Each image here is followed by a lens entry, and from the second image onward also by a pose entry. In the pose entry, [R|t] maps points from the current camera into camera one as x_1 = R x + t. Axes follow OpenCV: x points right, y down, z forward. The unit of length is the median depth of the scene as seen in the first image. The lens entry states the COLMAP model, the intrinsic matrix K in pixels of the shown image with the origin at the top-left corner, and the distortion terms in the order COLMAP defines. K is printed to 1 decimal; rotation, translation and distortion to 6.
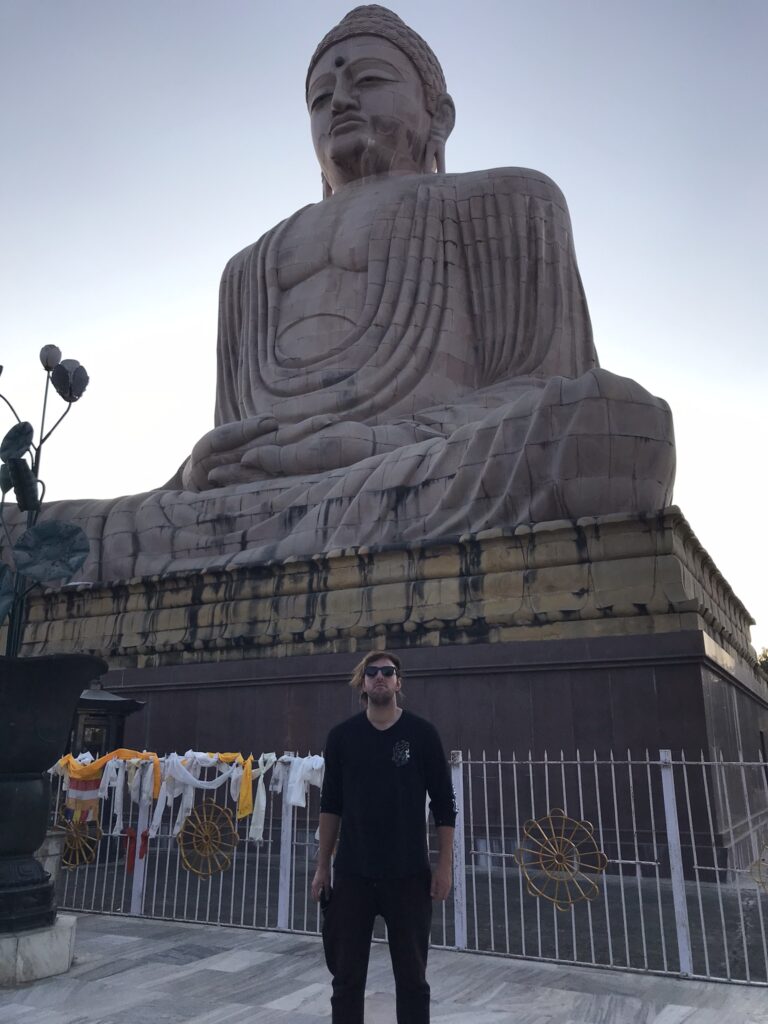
lens RADIAL K [[842.2, 0, 384.0], [0, 842.2, 512.0], [0, 0, 1]] dist [0.080065, -0.235692]
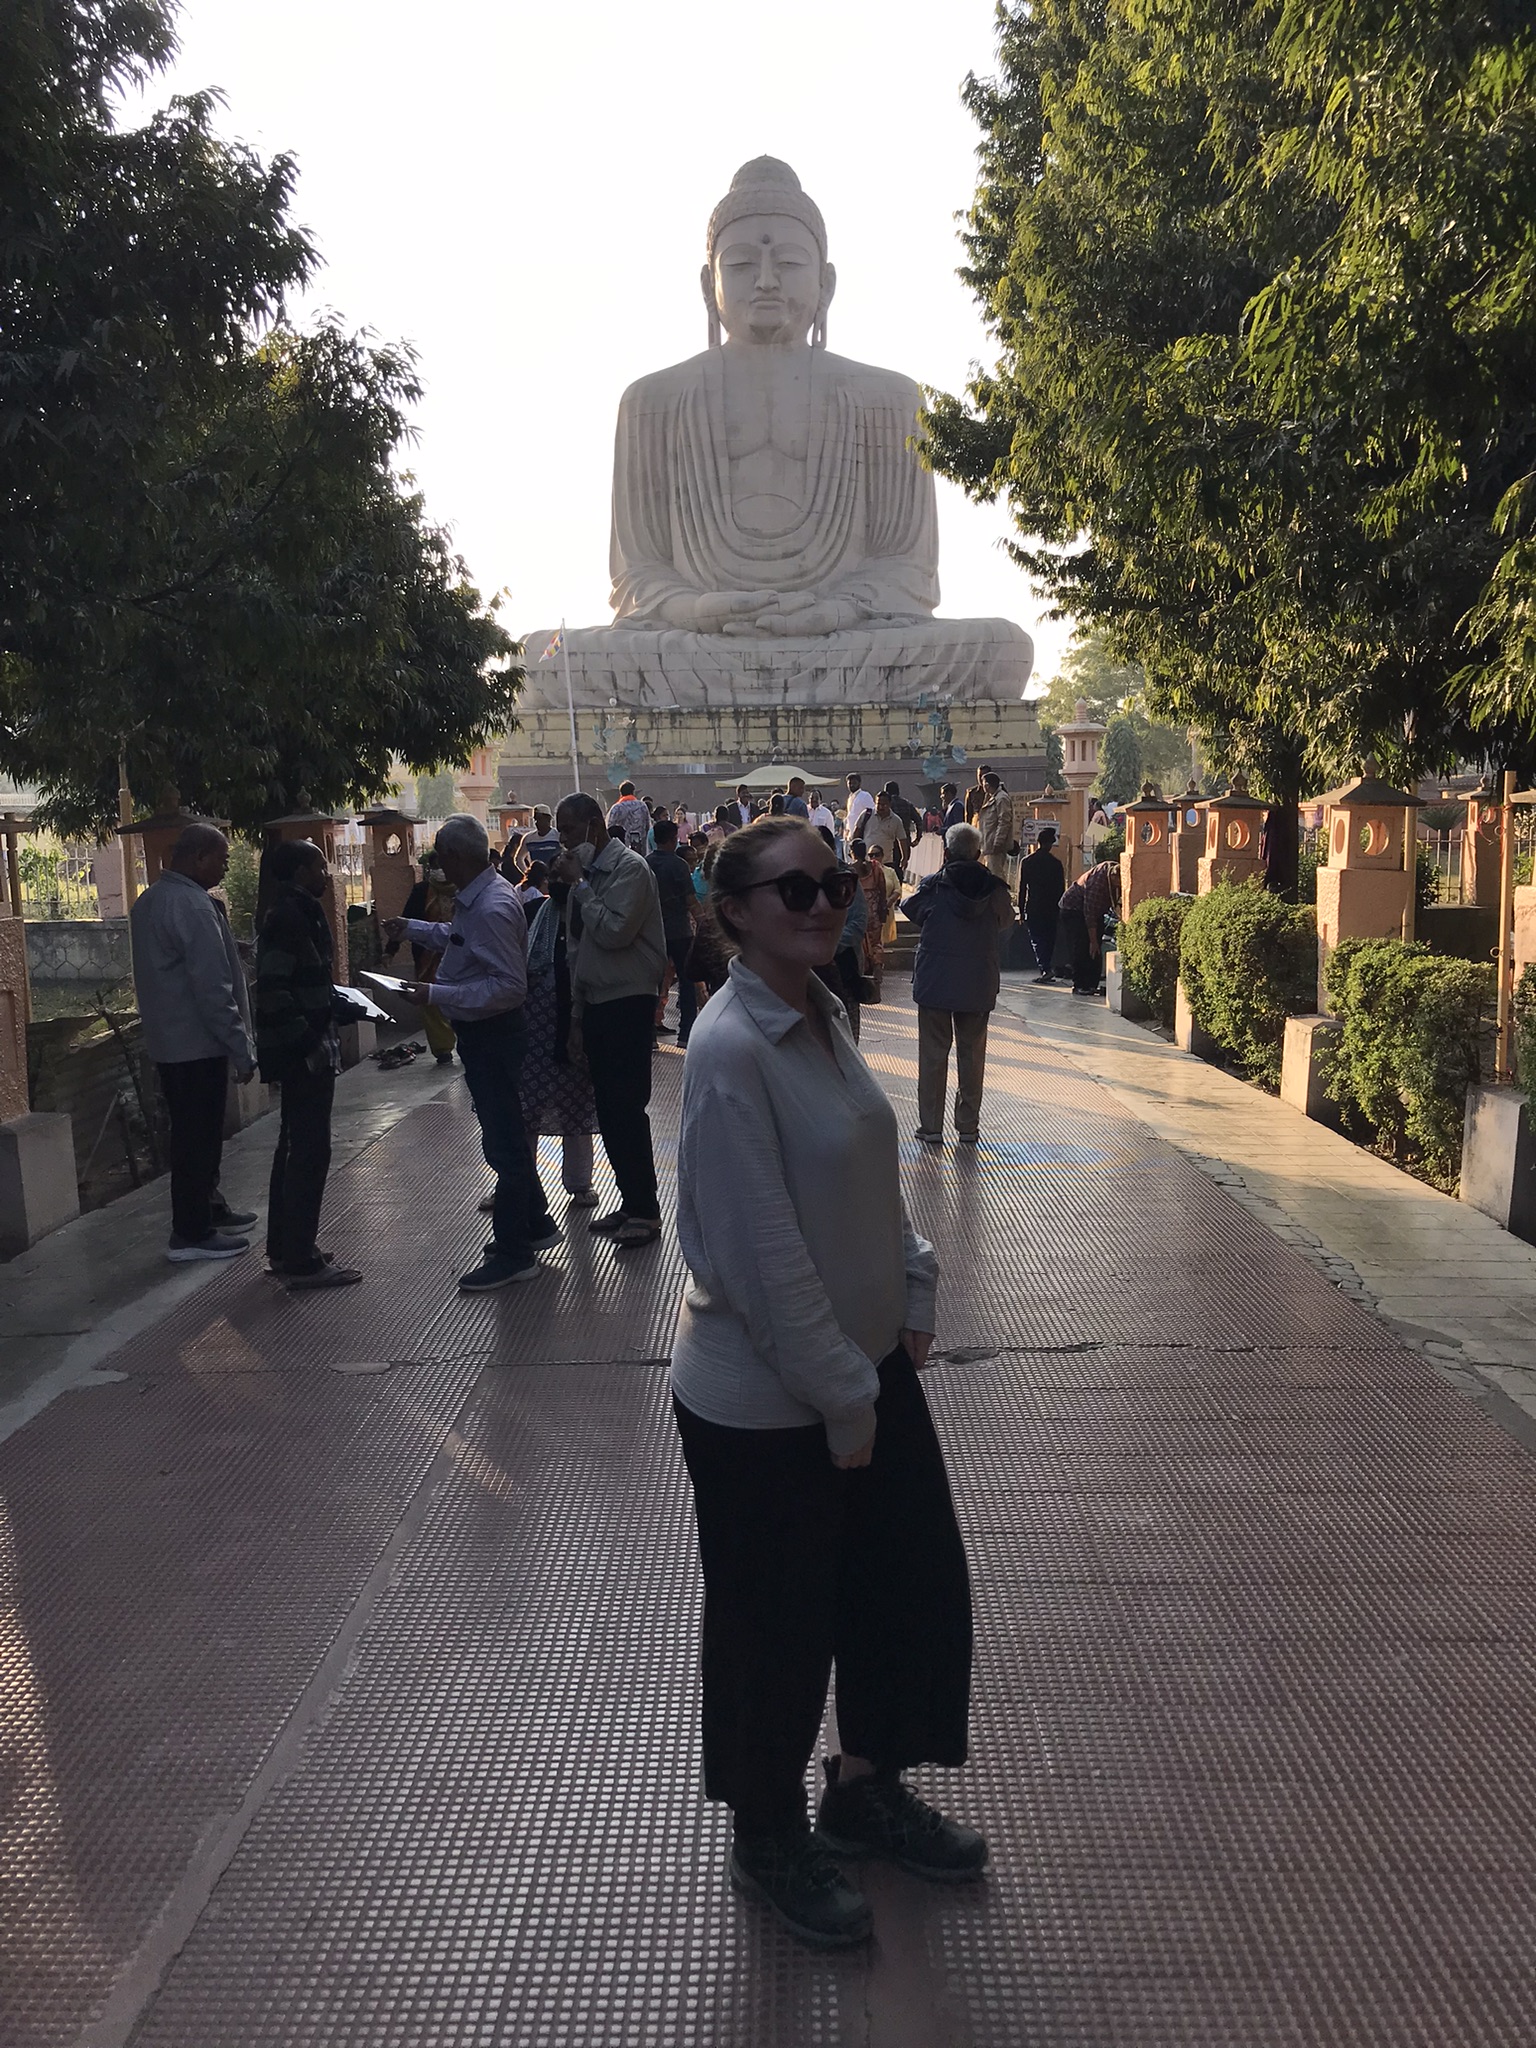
lens RADIAL K [[1684.3, 0, 768.0], [0, 1684.3, 1024.0], [0, 0, 1]] dist [0.080065, -0.235692]
pose [[0.893767, -0.071977, 0.442718, -1.442843], [-0.109313, 0.922324, 0.370634, -0.489222], [-0.435007, -0.379656, 0.816475, -1.649418]]
